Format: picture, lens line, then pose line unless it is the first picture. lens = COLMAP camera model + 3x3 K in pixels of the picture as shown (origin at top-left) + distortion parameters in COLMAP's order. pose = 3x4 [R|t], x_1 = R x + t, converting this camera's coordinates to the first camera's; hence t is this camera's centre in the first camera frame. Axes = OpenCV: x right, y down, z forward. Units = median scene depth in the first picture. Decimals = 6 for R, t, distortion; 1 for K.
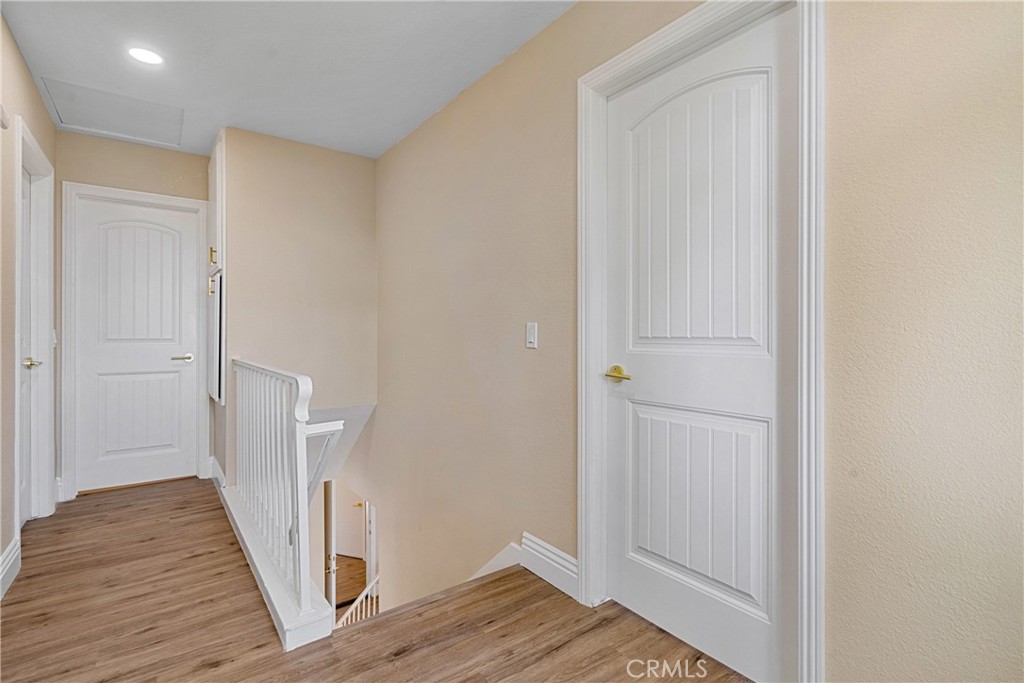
lens RADIAL K [[471.0, 0, 503.0], [0, 471.0, 341.2], [0, 0, 1]] dist [0.008229, -0.000618]
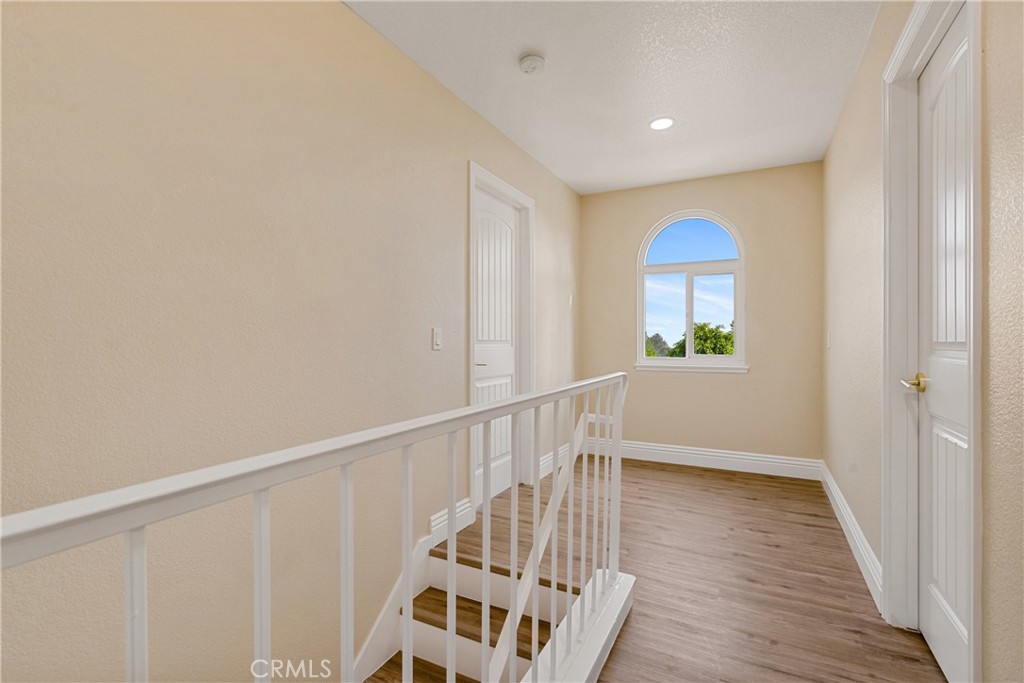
lens RADIAL K [[471.0, 0, 505.0], [0, 471.0, 339.4], [0, 0, 1]] dist [0.008229, -0.000618]
pose [[-0.433747, -0.004685, 0.901023, -1.029860], [-0.002678, 0.999989, 0.003910, -0.014639], [-0.901031, -0.000717, -0.433755, 1.336566]]
